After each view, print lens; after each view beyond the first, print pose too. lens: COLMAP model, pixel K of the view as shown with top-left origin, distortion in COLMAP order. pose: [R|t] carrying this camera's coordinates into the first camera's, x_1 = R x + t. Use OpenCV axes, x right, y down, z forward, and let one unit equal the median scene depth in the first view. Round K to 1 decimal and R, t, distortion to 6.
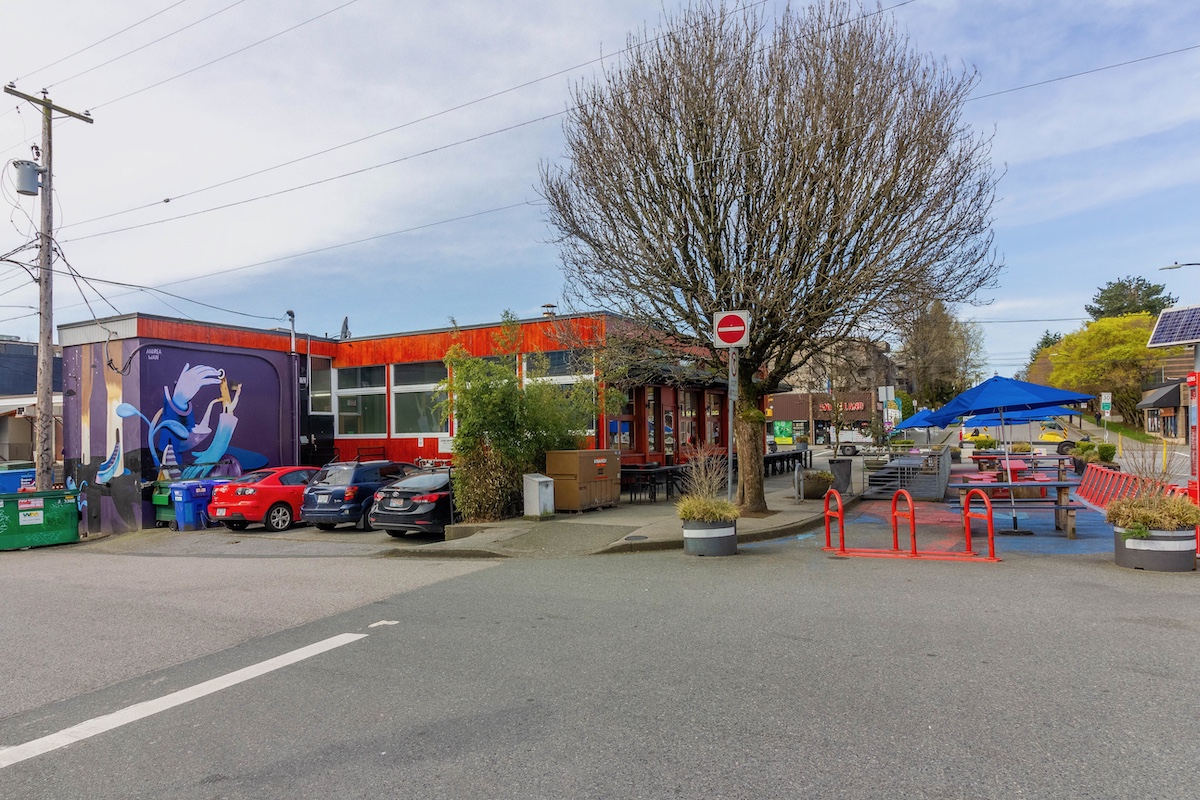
lens RADIAL K [[727.8, 0, 606.8], [0, 727.8, 439.3], [0, 0, 1]] dist [-0.005799, -0.000253]
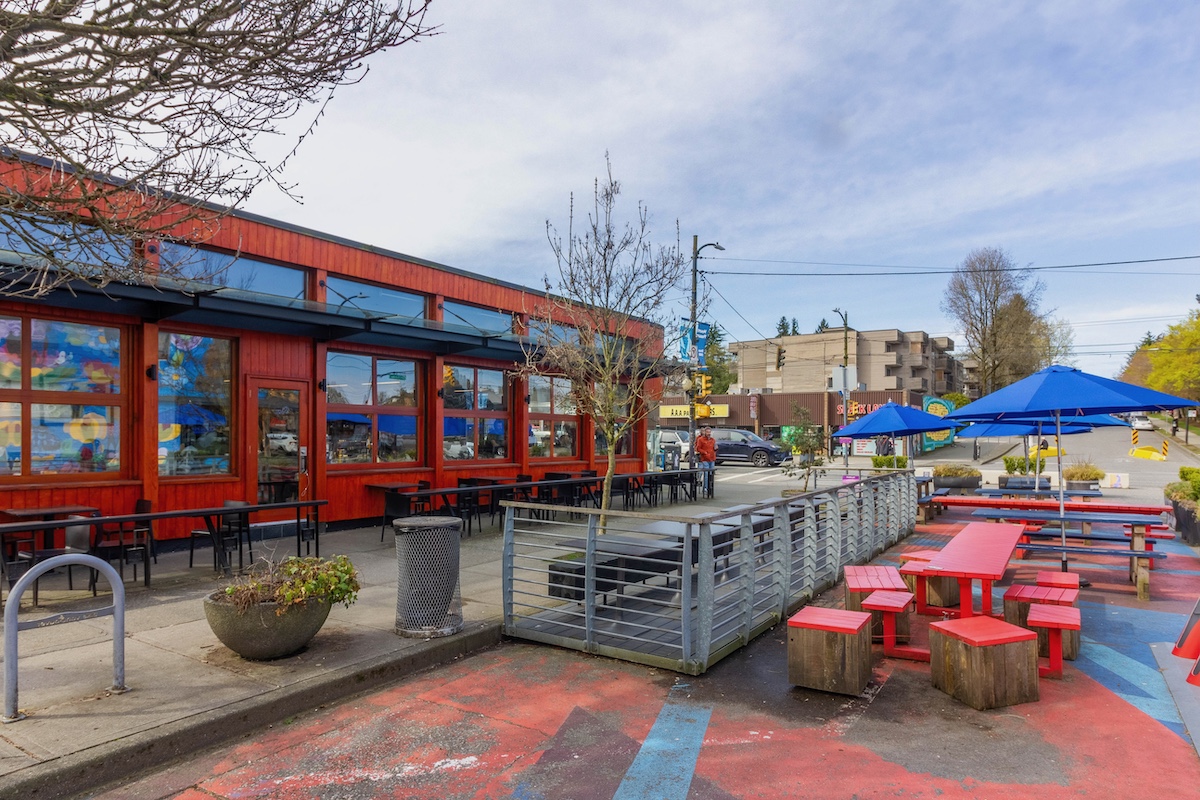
lens RADIAL K [[727.8, 0, 606.8], [0, 727.8, 439.3], [0, 0, 1]] dist [-0.005799, -0.000253]
pose [[0.995443, 0.018626, -0.093518, 0.091587], [-0.019082, 0.999810, -0.003984, -0.002793], [0.093426, 0.005751, 0.995610, 0.145797]]
